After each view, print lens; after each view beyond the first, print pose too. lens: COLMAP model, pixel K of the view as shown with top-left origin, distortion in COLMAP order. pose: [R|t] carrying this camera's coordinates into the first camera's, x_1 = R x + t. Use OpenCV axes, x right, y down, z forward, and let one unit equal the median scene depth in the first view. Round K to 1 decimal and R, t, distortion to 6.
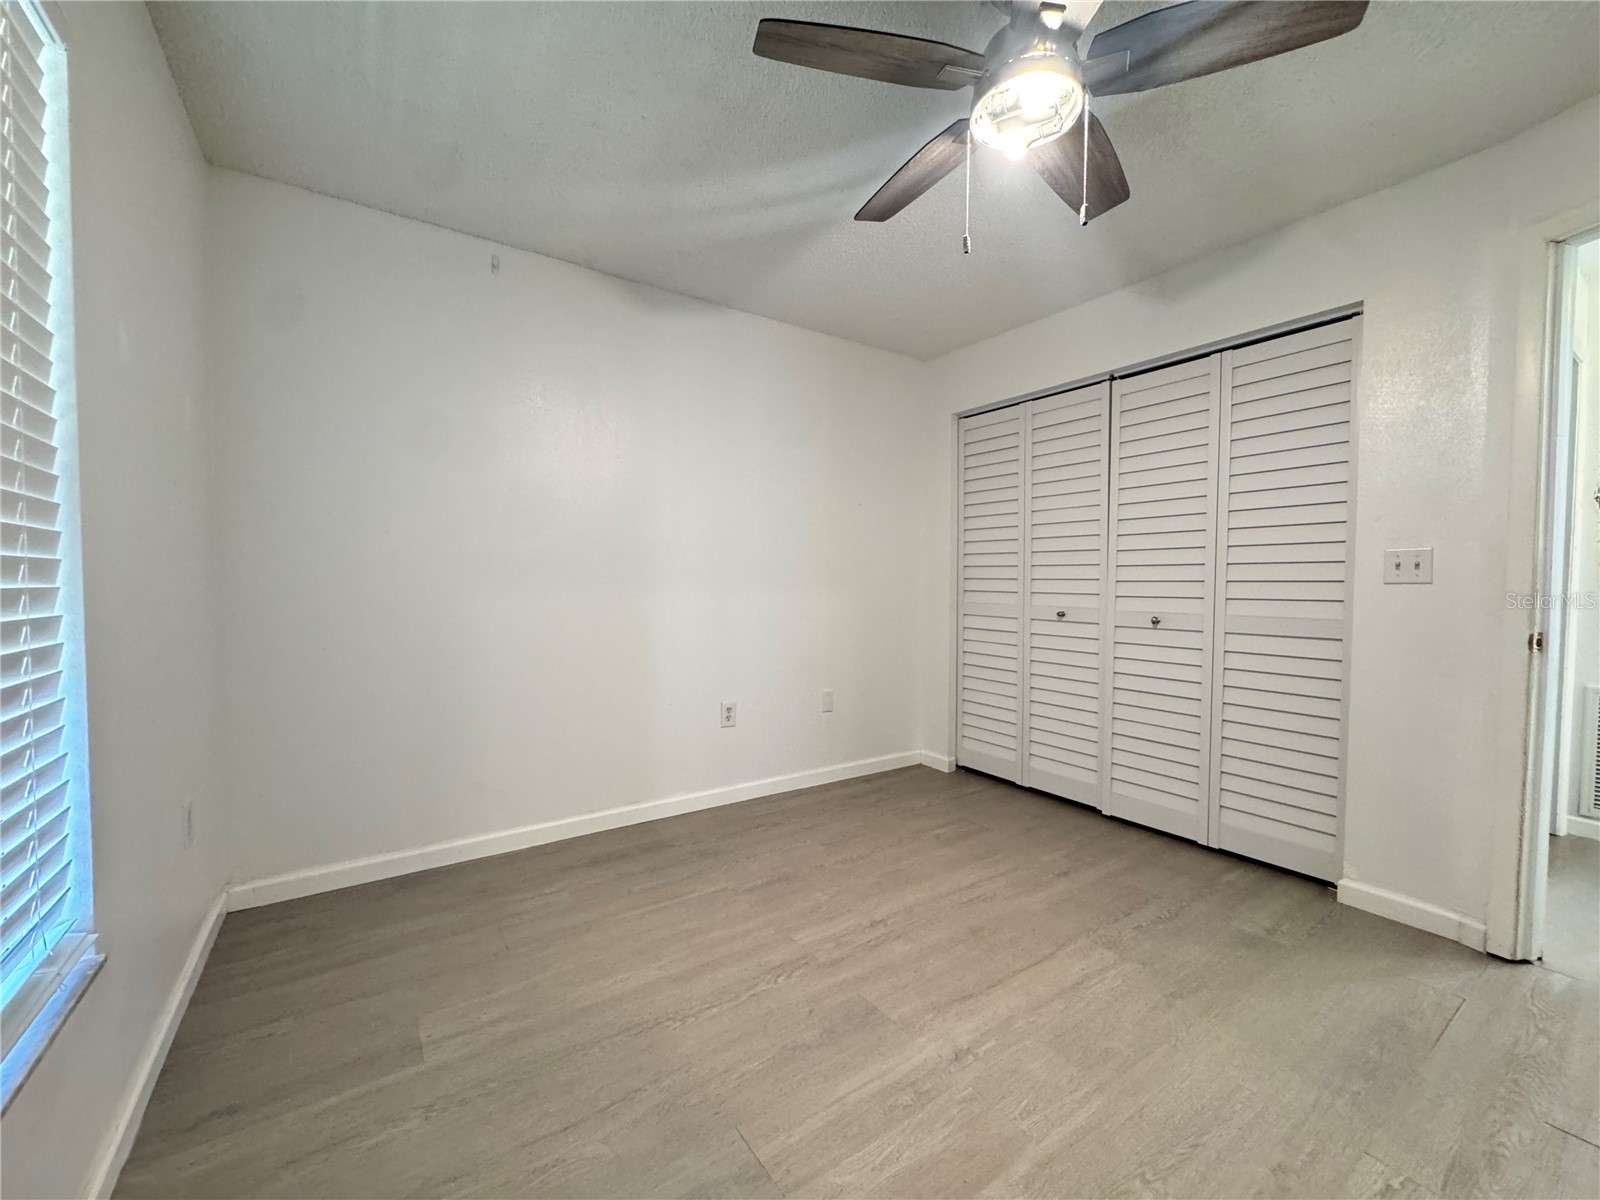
lens RADIAL K [[656.9, 0, 778.3], [0, 656.9, 596.7], [0, 0, 1]] dist [0.000164, 0.000254]
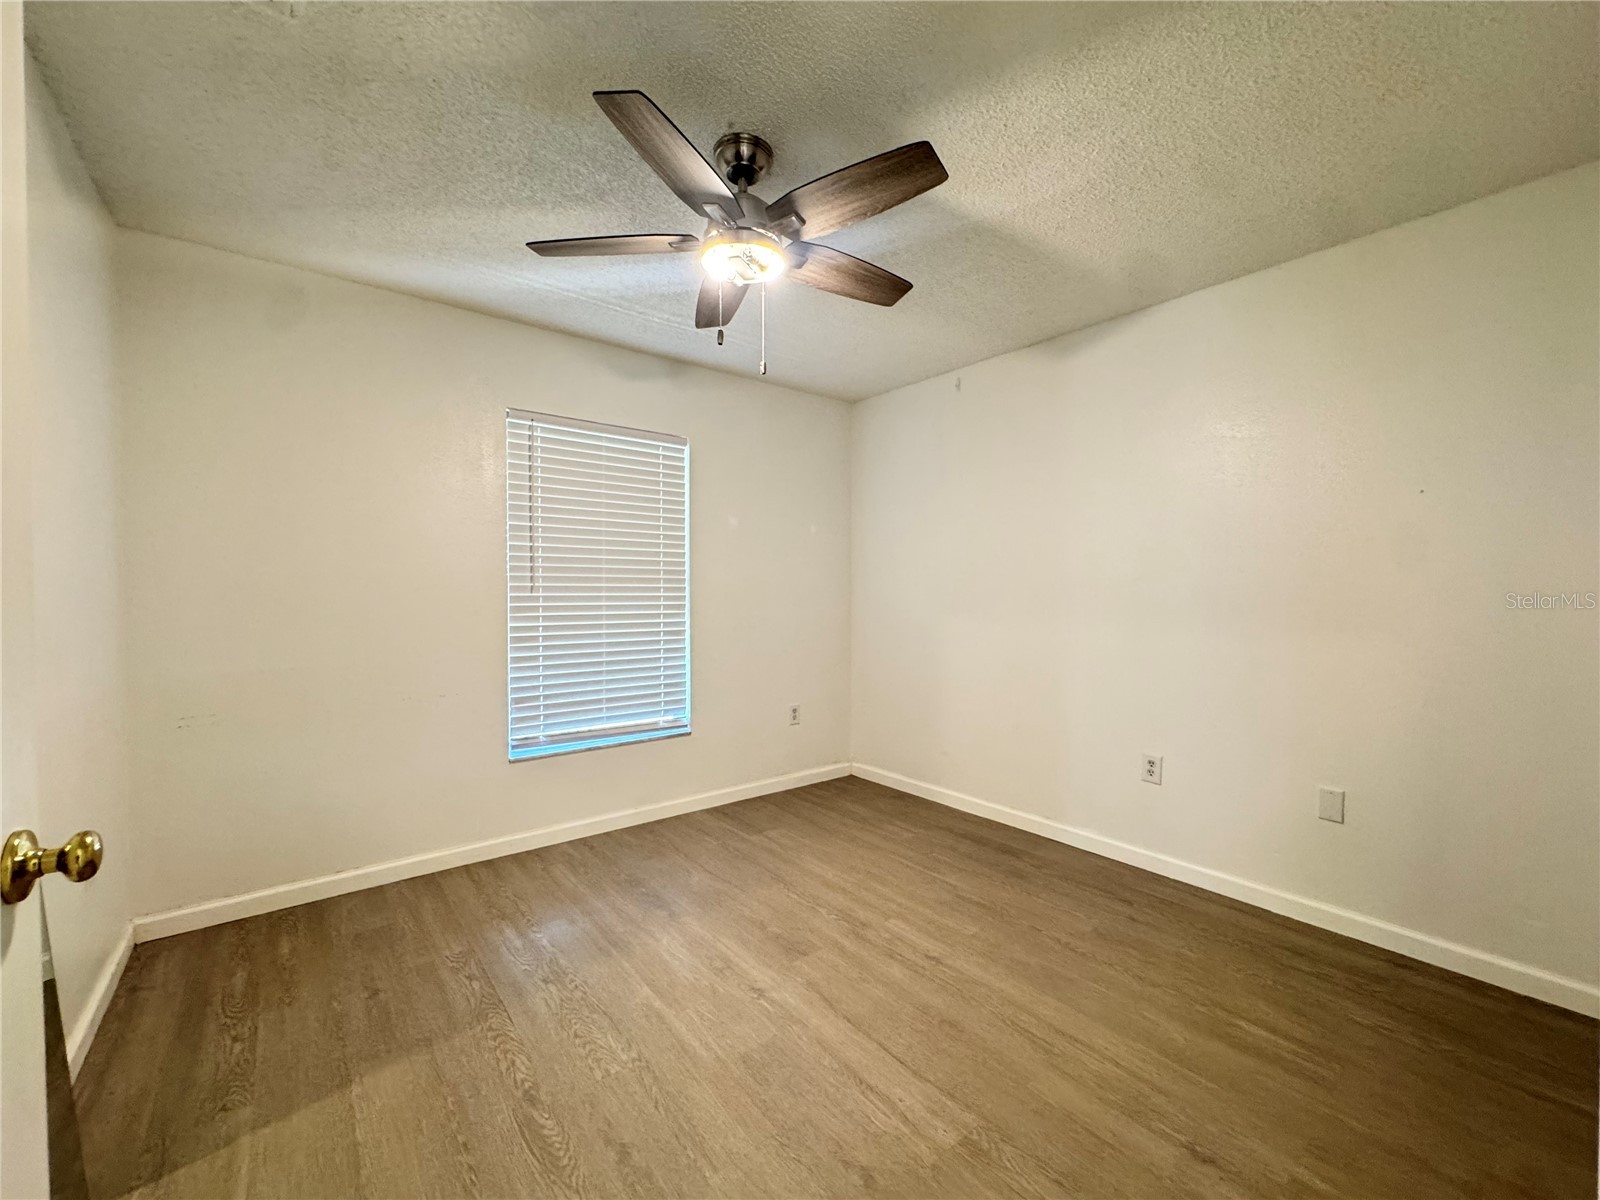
lens RADIAL K [[638.5, 0, 800.0], [0, 638.5, 600.0], [0, 0, 1]] dist [-0.001964, 0.000093]
pose [[0.072974, 0.007162, -0.997308, 1.075821], [-0.023843, 0.999701, 0.005434, -0.055412], [0.997049, 0.023383, 0.073123, 0.686443]]
